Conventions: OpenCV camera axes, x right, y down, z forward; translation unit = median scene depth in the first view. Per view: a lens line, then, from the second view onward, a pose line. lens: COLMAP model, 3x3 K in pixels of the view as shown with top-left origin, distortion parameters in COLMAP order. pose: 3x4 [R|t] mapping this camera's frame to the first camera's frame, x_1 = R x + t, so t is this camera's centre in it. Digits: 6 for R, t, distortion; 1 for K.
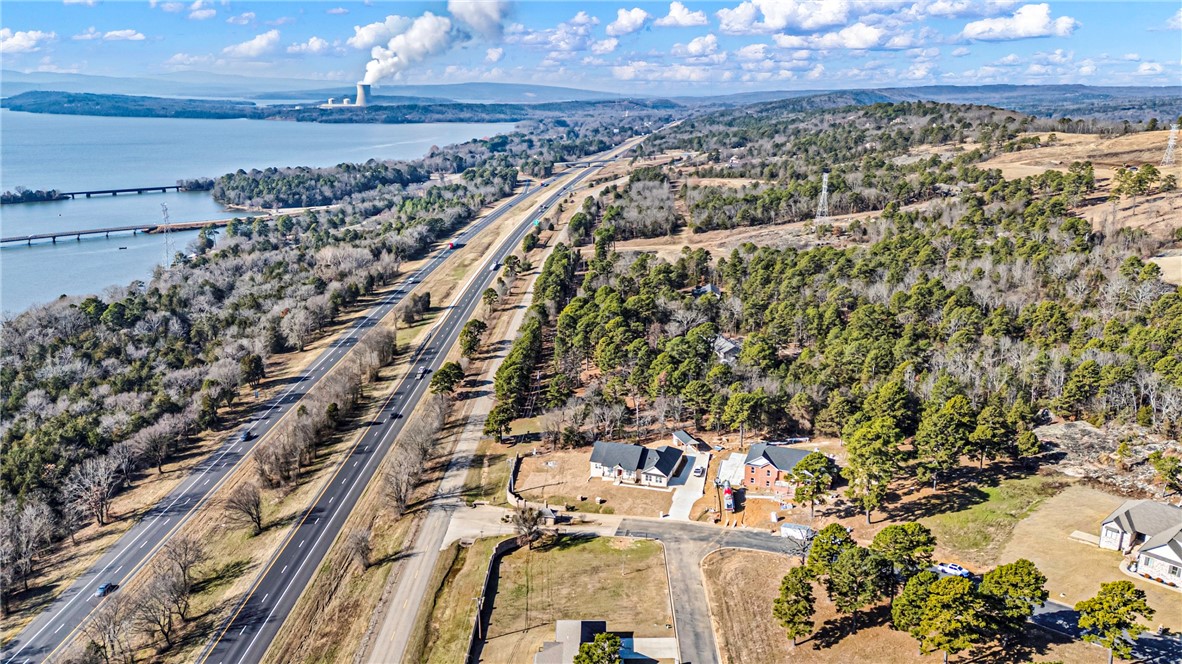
lens RADIAL K [[833.7, 0, 591.0], [0, 833.7, 332.0], [0, 0, 1]] dist [0.098169, -0.084044]
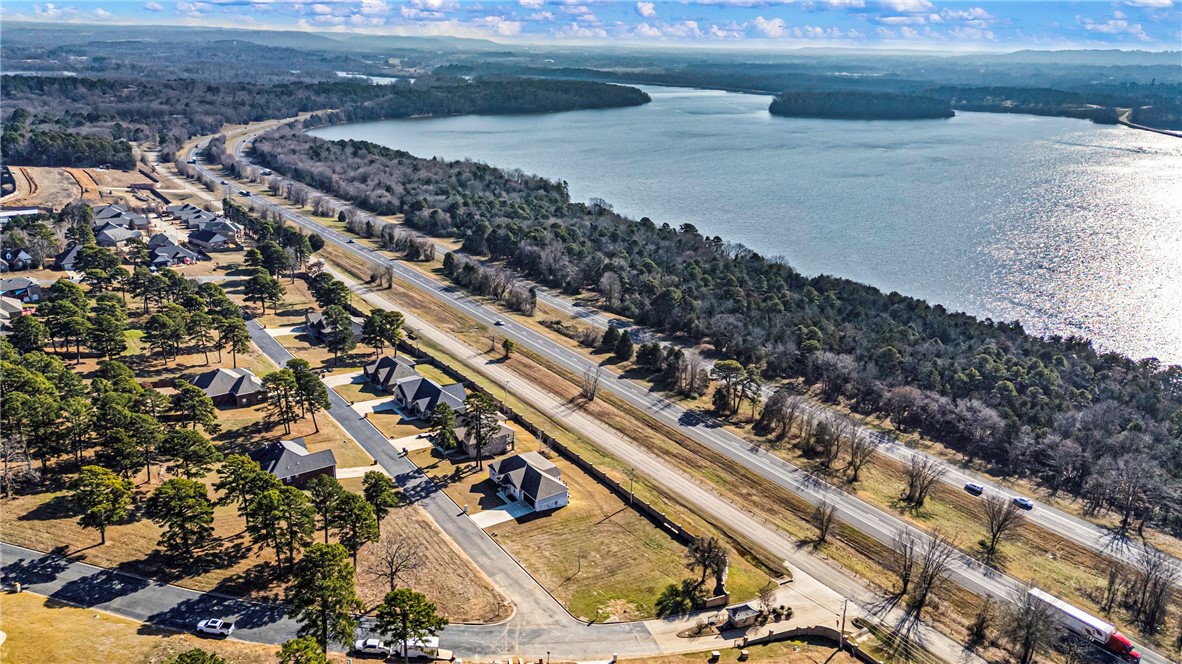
lens RADIAL K [[865.9, 0, 598.5], [0, 865.9, 327.9], [0, 0, 1]] dist [0.088429, -0.105509]
pose [[-0.804814, 0.165505, -0.569985, 0.291401], [-0.185339, 0.842233, 0.506254, -0.239046], [0.563848, 0.513081, -0.647166, 0.829085]]
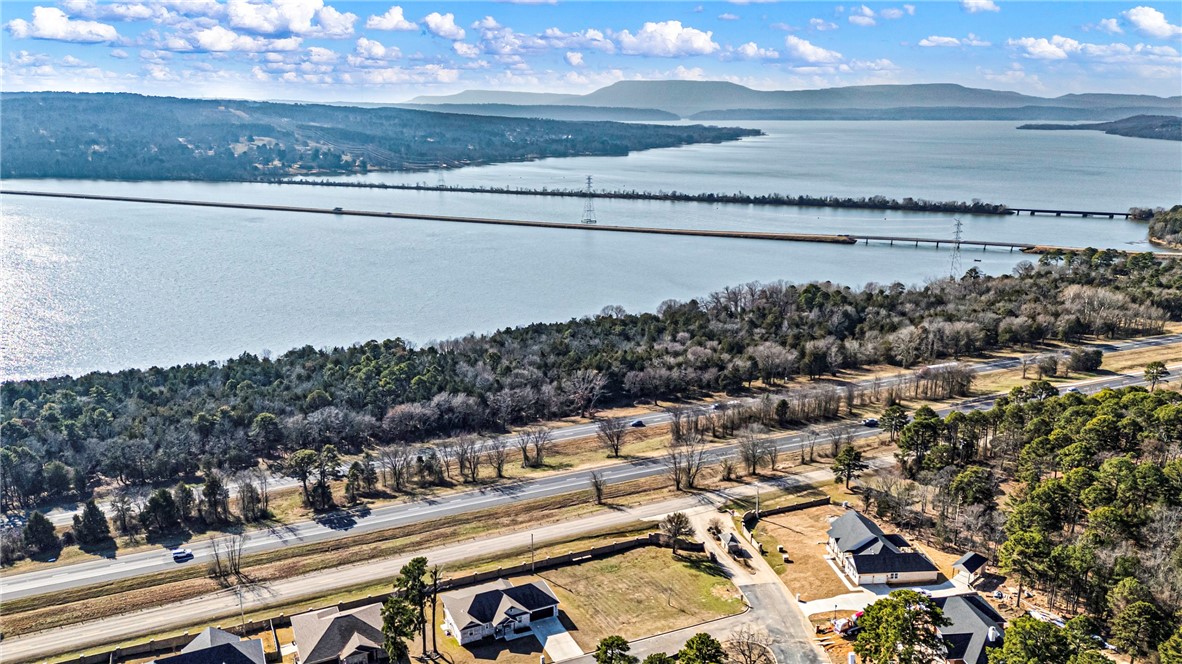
lens RADIAL K [[865.9, 0, 598.5], [0, 865.9, 327.9], [0, 0, 1]] dist [0.088429, -0.105509]
pose [[0.441939, 0.221591, -0.869245, 0.436568], [-0.254155, 0.960234, 0.115570, -0.057377], [0.860288, 0.169848, 0.480683, 0.222781]]
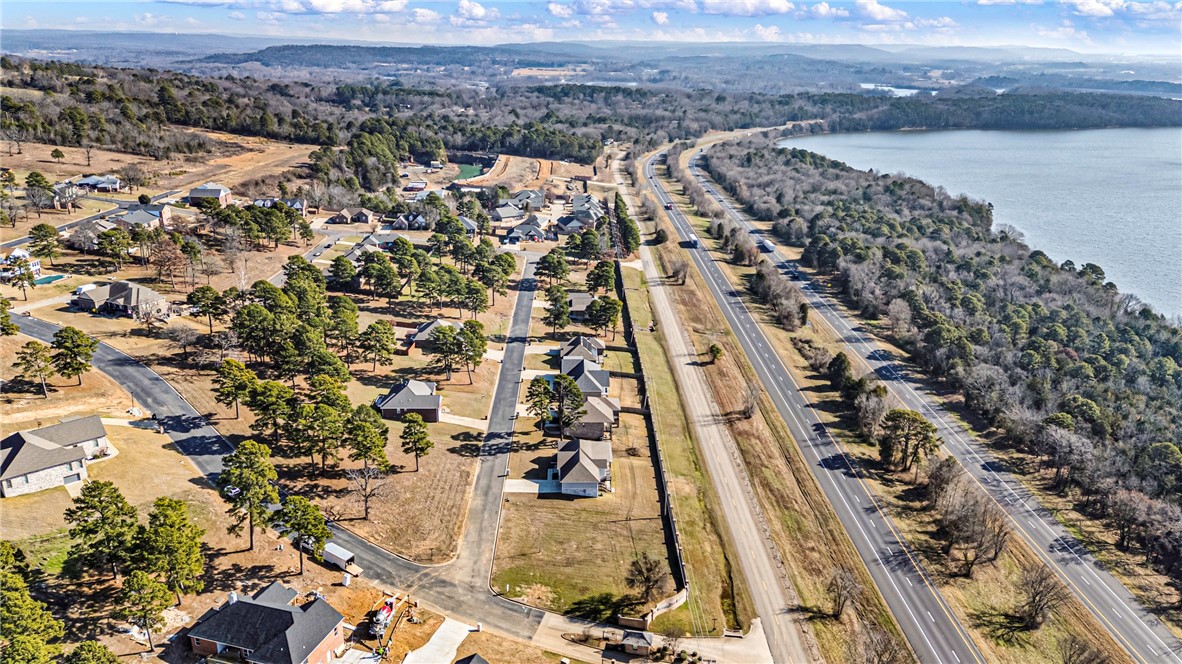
lens RADIAL K [[865.9, 0, 598.5], [0, 865.9, 327.9], [0, 0, 1]] dist [0.088429, -0.105509]
pose [[-0.999183, -0.004817, -0.040130, 0.006963], [-0.026389, 0.829806, 0.557428, -0.269252], [0.030614, 0.558031, -0.829255, 0.934515]]
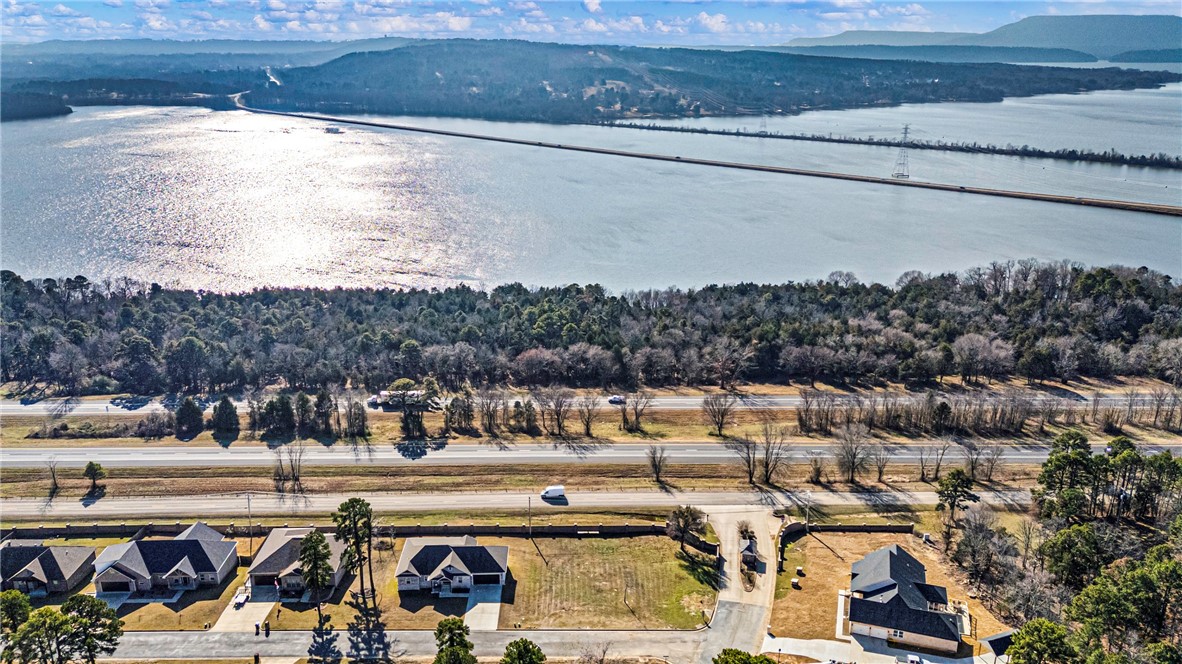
lens RADIAL K [[865.9, 0, 598.5], [0, 865.9, 327.9], [0, 0, 1]] dist [0.088429, -0.105509]
pose [[0.043432, 0.304435, -0.951542, 0.451926], [-0.280935, 0.917731, 0.280795, -0.122563], [0.958744, 0.255126, 0.125386, 0.435040]]
